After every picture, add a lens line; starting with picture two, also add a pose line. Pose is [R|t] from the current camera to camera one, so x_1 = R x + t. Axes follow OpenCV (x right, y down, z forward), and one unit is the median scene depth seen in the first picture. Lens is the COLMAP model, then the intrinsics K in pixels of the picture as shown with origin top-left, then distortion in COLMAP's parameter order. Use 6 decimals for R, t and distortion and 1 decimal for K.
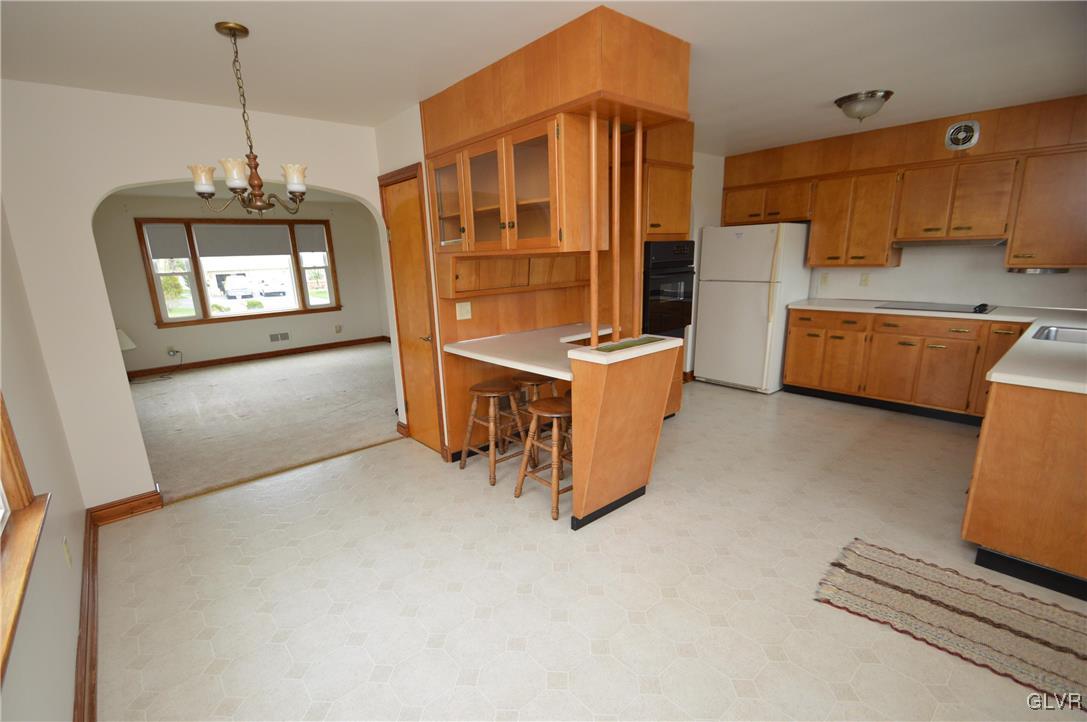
lens RADIAL K [[489.4, 0, 540.1], [0, 489.4, 367.7], [0, 0, 1]] dist [0.001473, -0.003381]
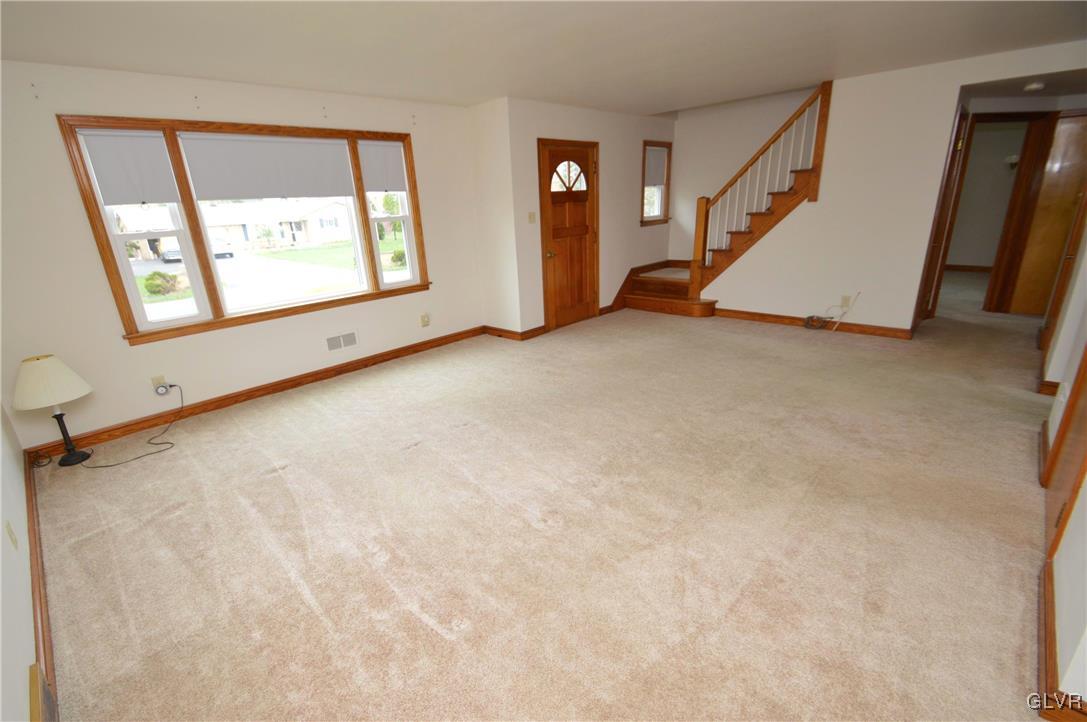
lens RADIAL K [[489.4, 0, 535.1], [0, 489.4, 371.0], [0, 0, 1]] dist [0.001473, -0.003381]
pose [[0.996143, -0.042961, 0.076504, -0.381445], [0.035244, 0.994412, 0.099511, -0.084853], [-0.080352, -0.096431, 0.992091, 0.434267]]
